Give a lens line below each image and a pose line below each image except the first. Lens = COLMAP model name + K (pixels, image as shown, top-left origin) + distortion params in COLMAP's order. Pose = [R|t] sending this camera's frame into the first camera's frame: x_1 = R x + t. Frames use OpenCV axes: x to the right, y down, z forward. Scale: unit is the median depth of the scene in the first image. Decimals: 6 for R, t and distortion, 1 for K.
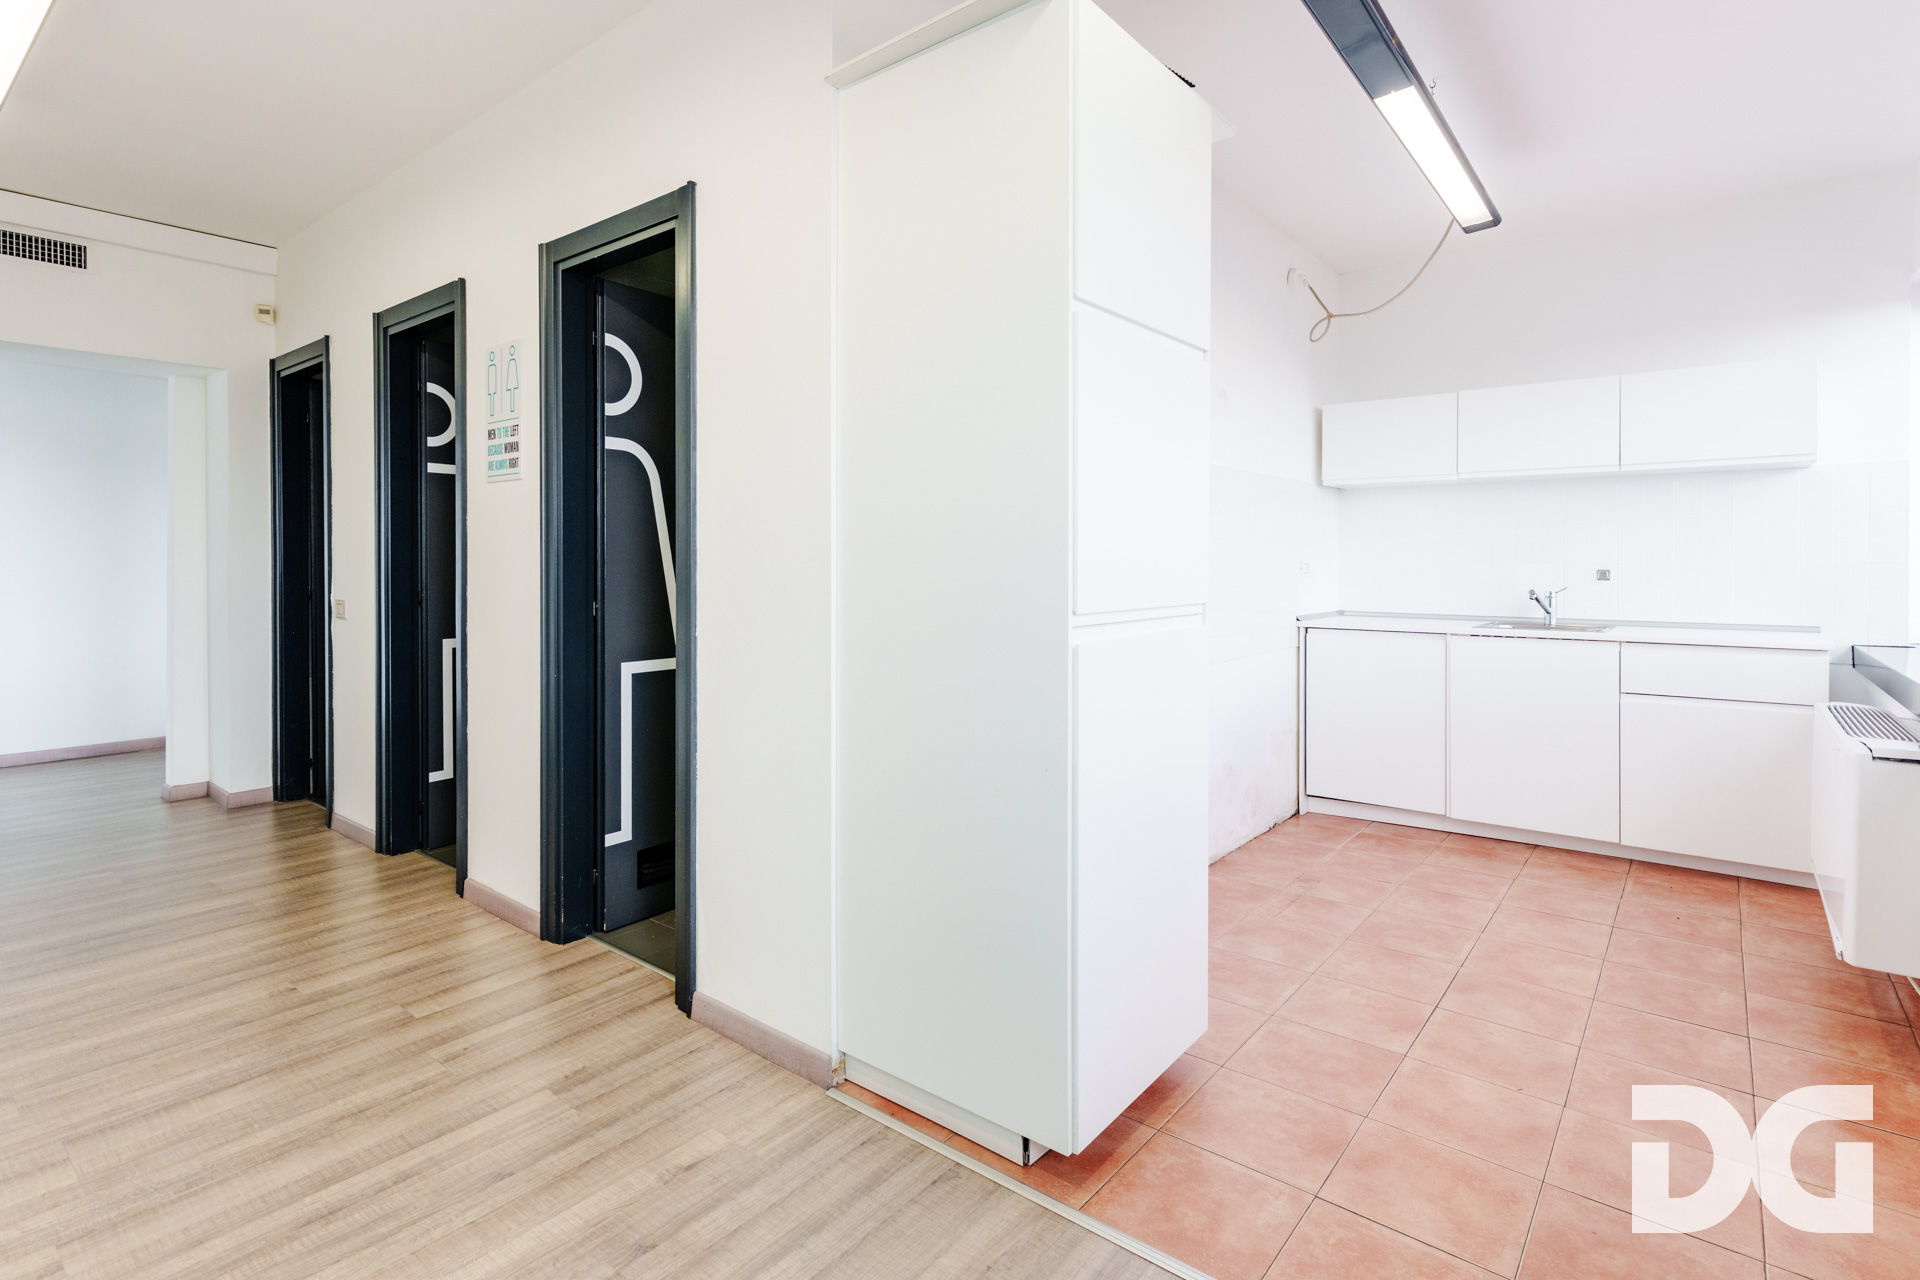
lens RADIAL K [[946.1, 0, 928.8], [0, 946.1, 582.3], [0, 0, 1]] dist [0.002133, -0.000187]
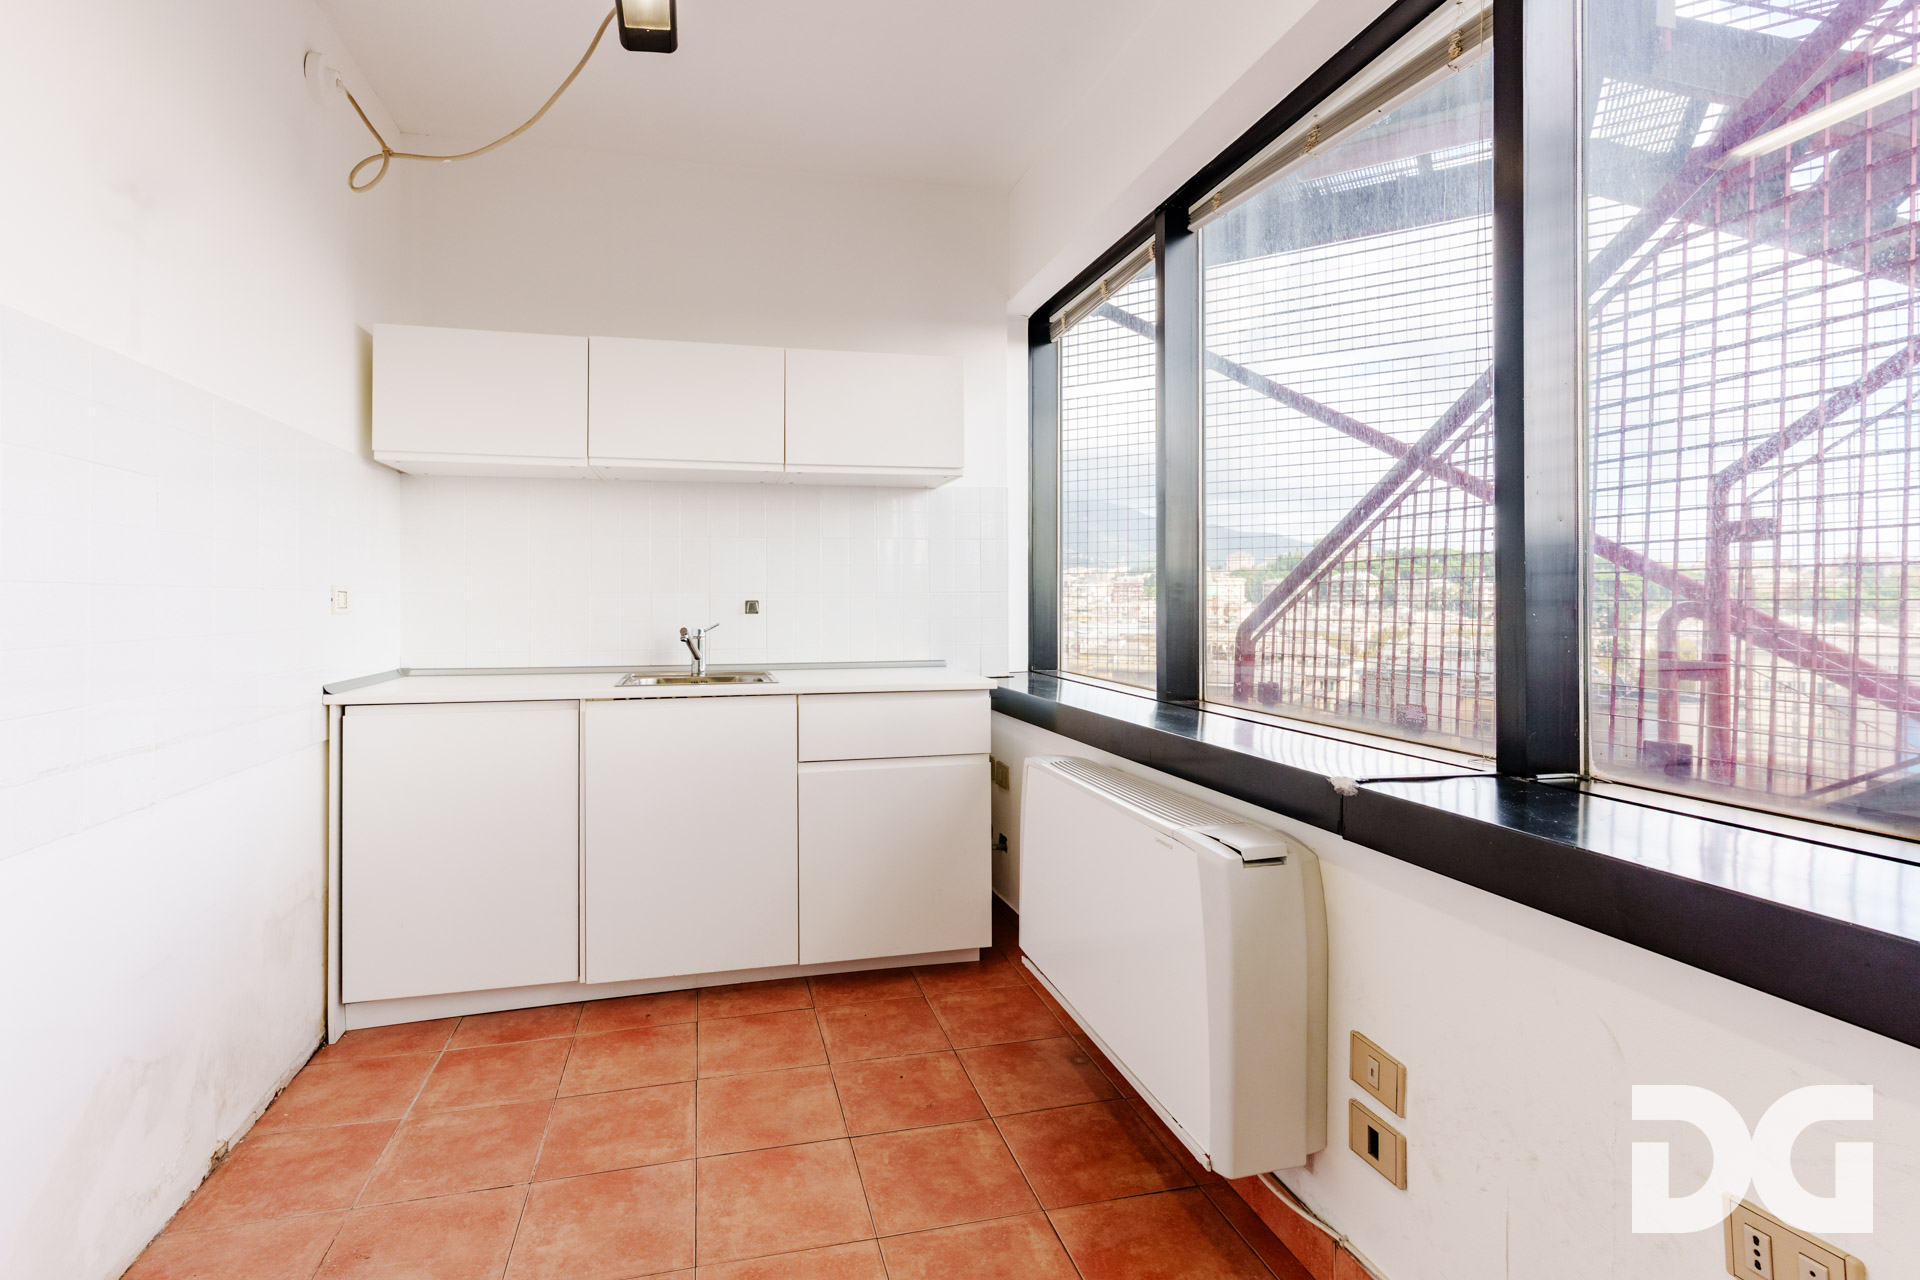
lens RADIAL K [[946.1, 0, 928.8], [0, 946.1, 582.3], [0, 0, 1]] dist [0.002133, -0.000187]
pose [[0.597835, 0.014460, 0.801489, 0.175000], [0.020305, 0.999243, -0.033173, 0.000943], [-0.801362, 0.036107, 0.597089, 0.431003]]
